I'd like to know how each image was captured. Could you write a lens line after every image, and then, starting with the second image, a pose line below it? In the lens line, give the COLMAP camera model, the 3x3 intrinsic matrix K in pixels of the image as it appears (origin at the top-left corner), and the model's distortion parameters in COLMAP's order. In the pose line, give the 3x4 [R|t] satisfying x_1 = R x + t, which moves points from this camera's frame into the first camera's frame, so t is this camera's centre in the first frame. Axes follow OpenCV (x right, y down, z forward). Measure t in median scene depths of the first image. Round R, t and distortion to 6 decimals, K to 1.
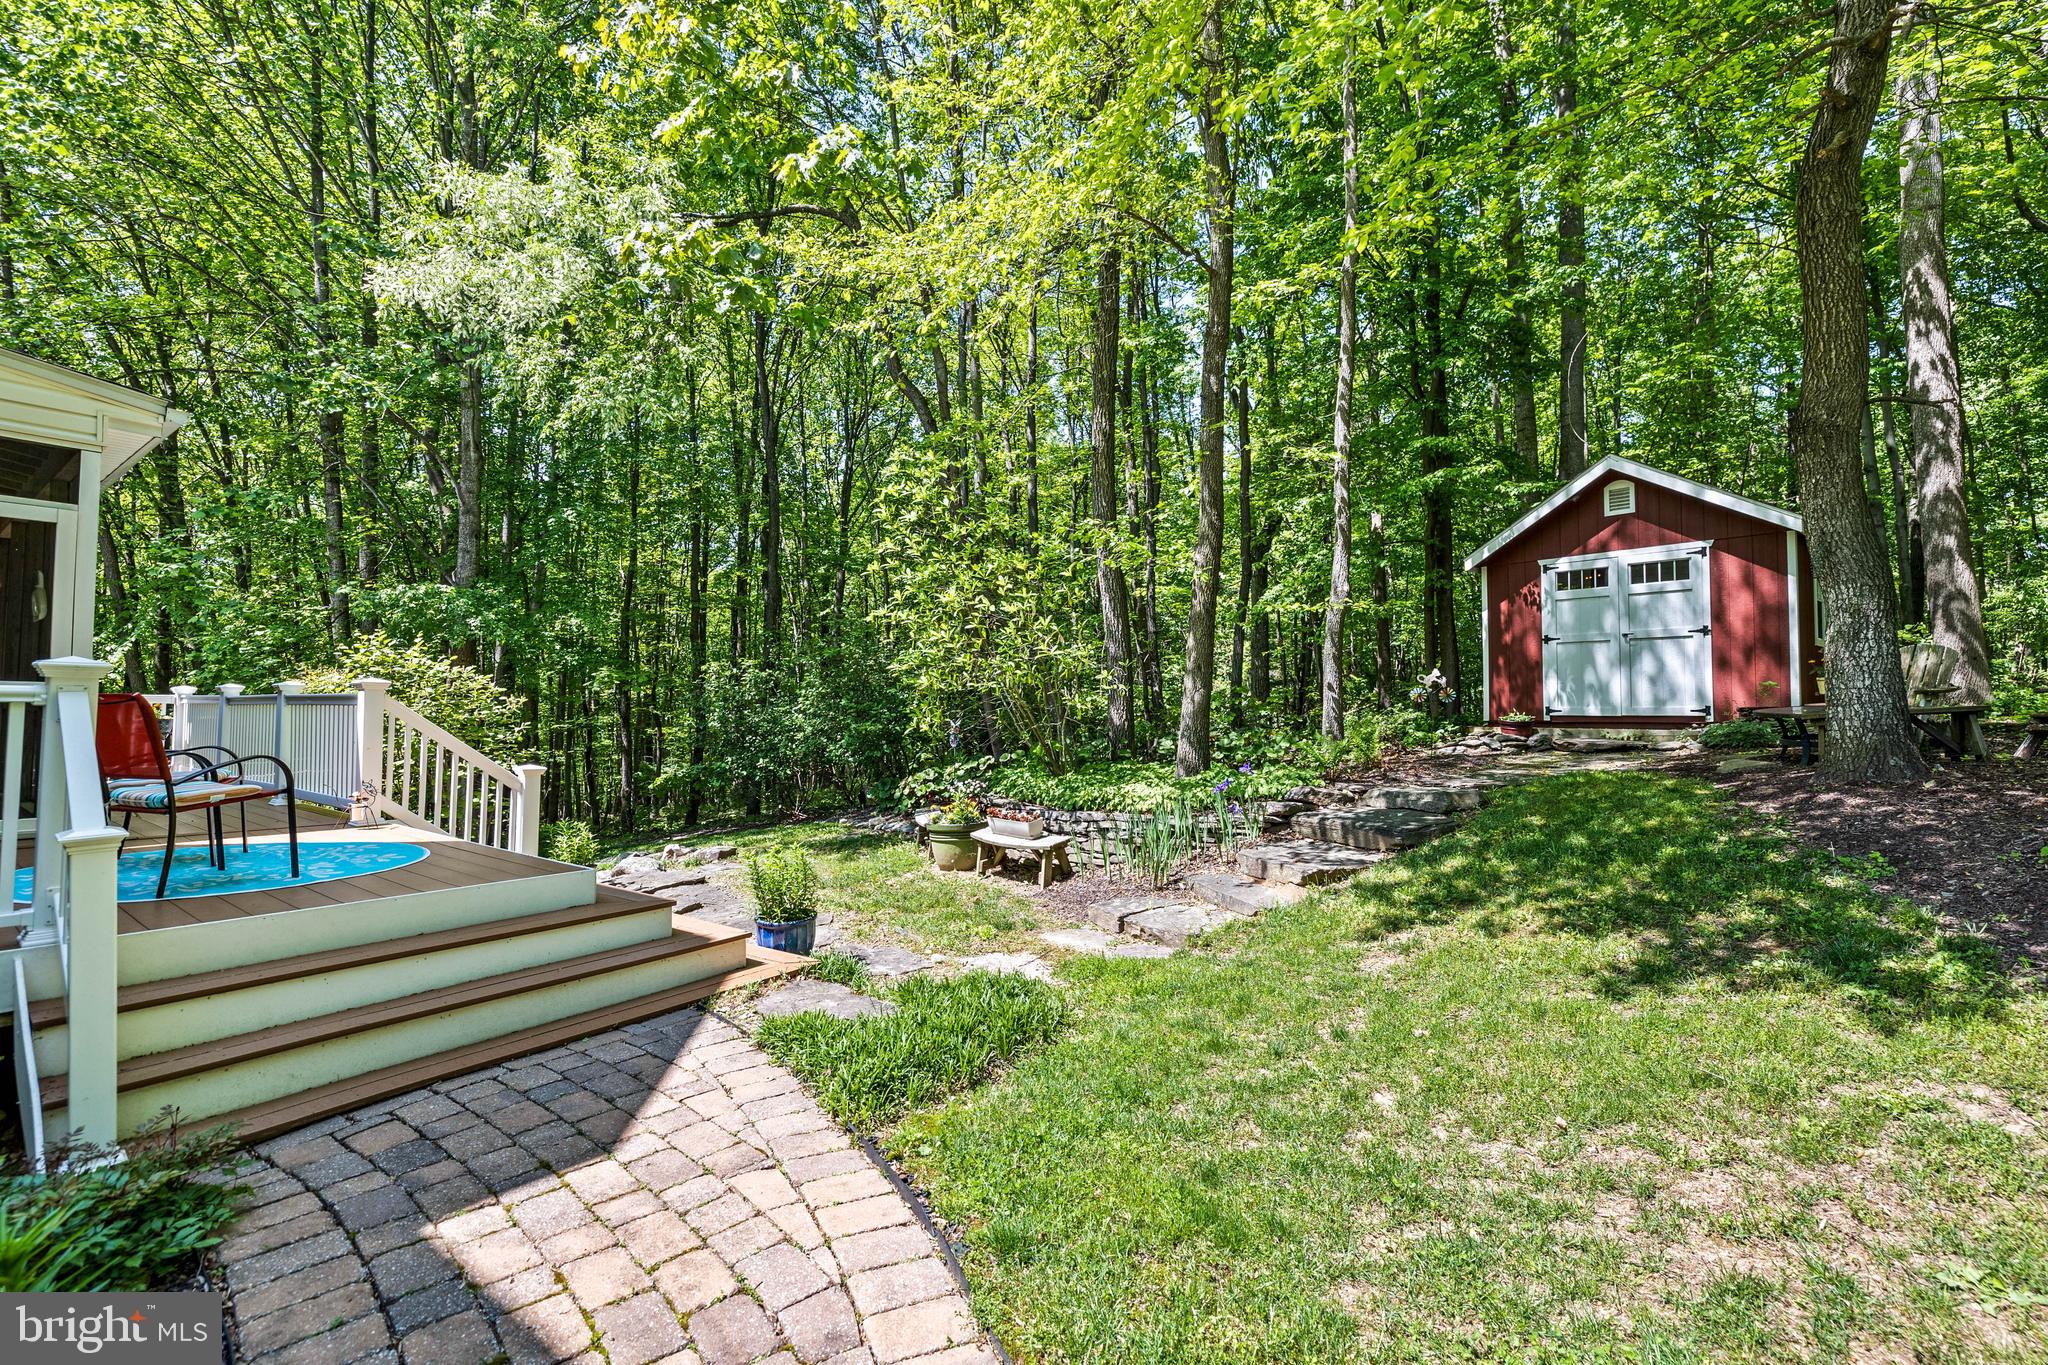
lens RADIAL K [[872.9, 0, 1032.3], [0, 872.9, 679.2], [0, 0, 1]] dist [0.002904, -0.000175]
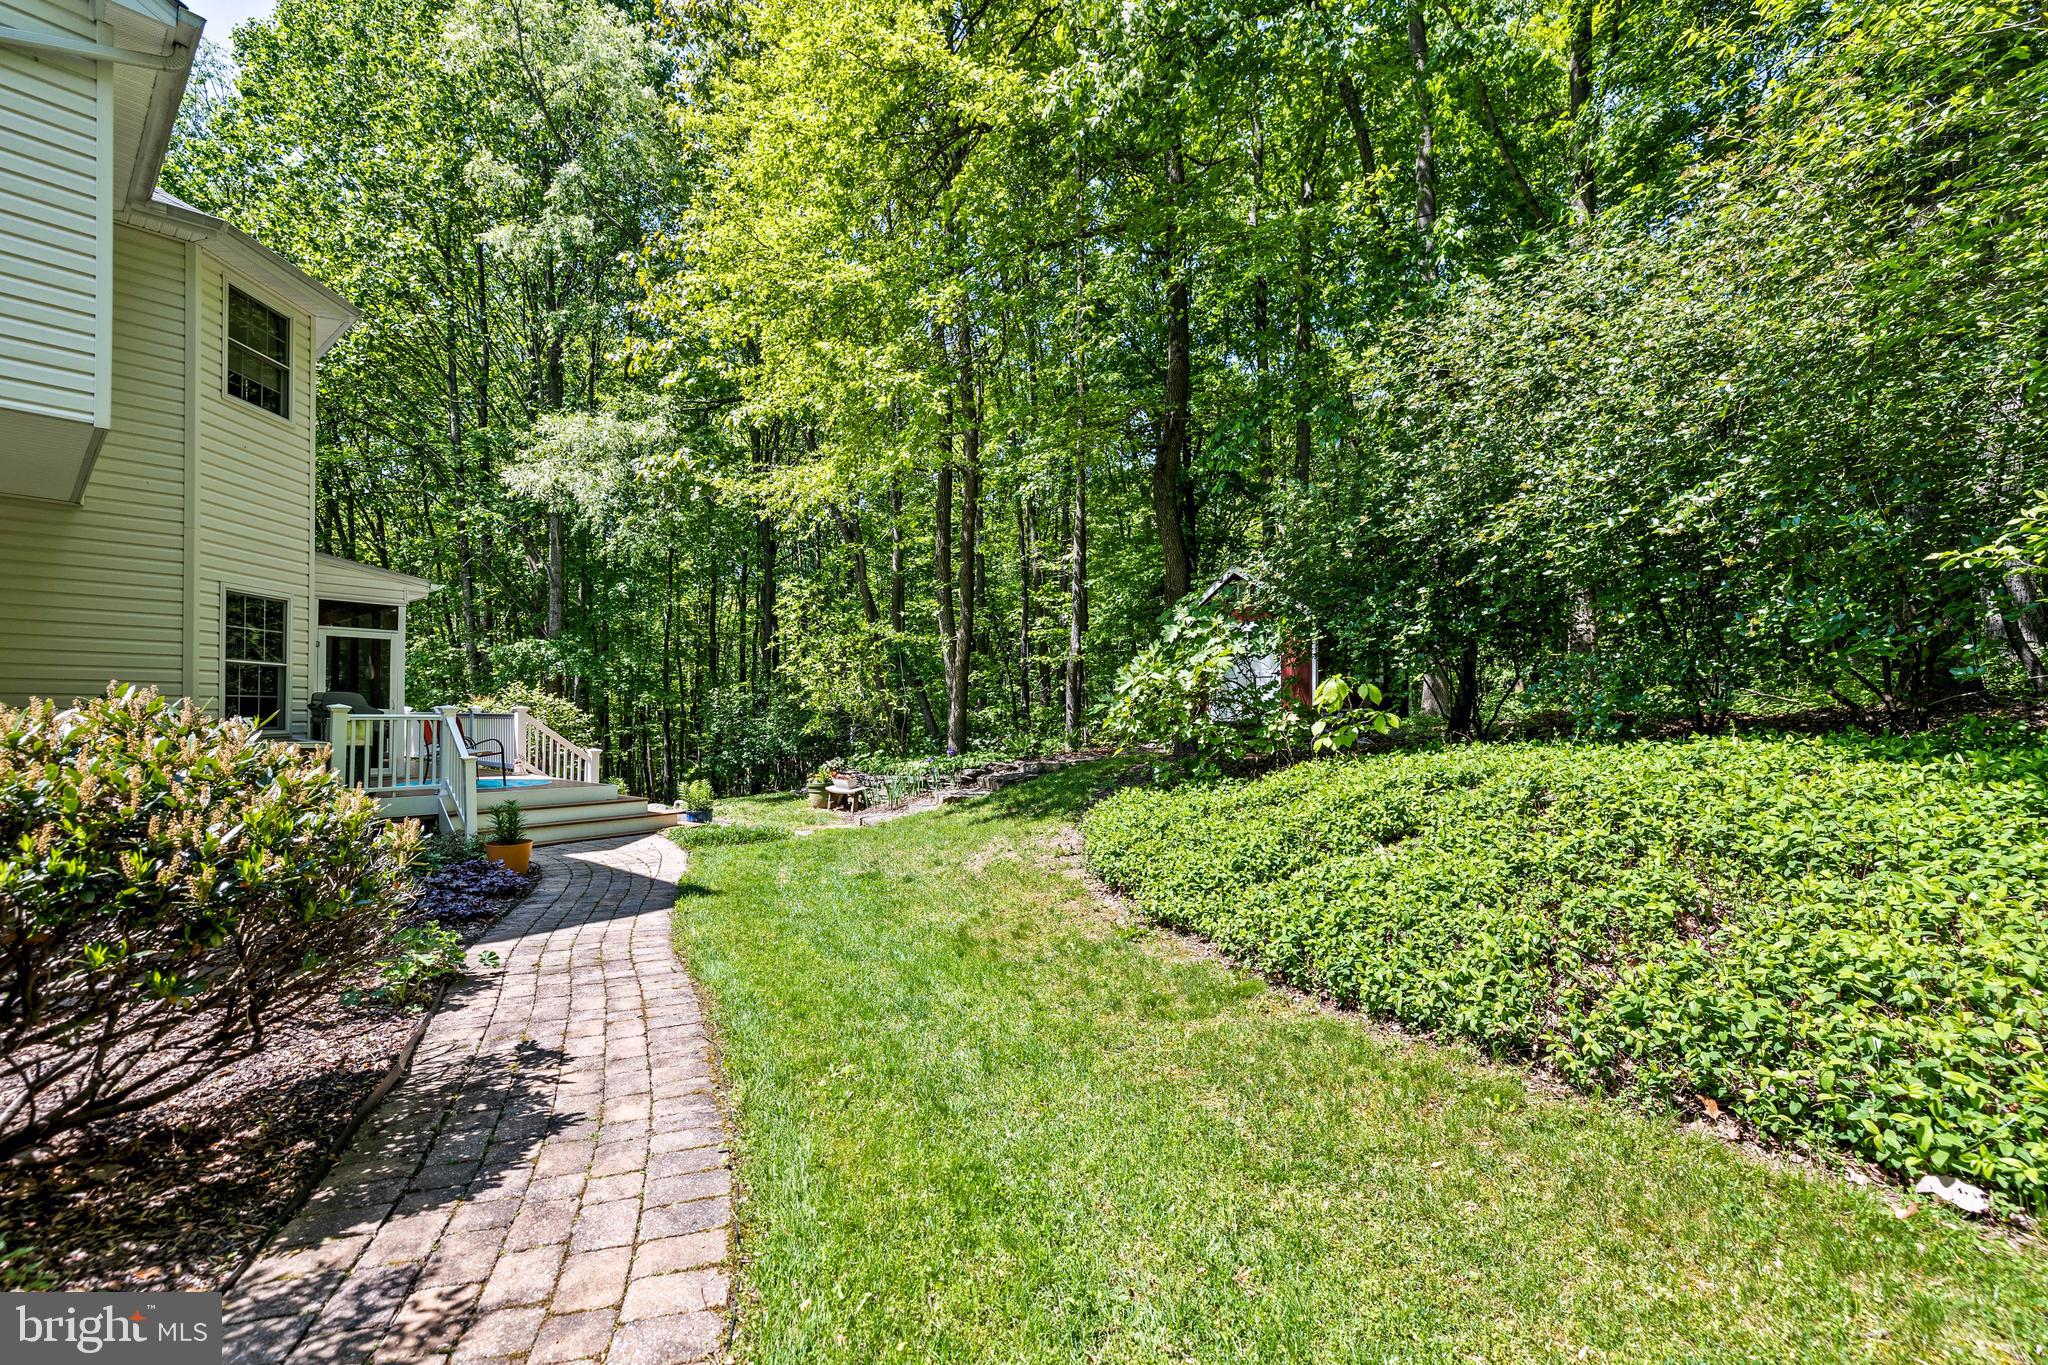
lens RADIAL K [[872.9, 0, 1028.6], [0, 872.9, 699.6], [0, 0, 1]] dist [0.002904, -0.000175]
pose [[0.998014, -0.001135, -0.062982, 0.671103], [0.002328, 0.999819, 0.018863, -0.060620], [0.062949, -0.018972, 0.997836, -1.148358]]
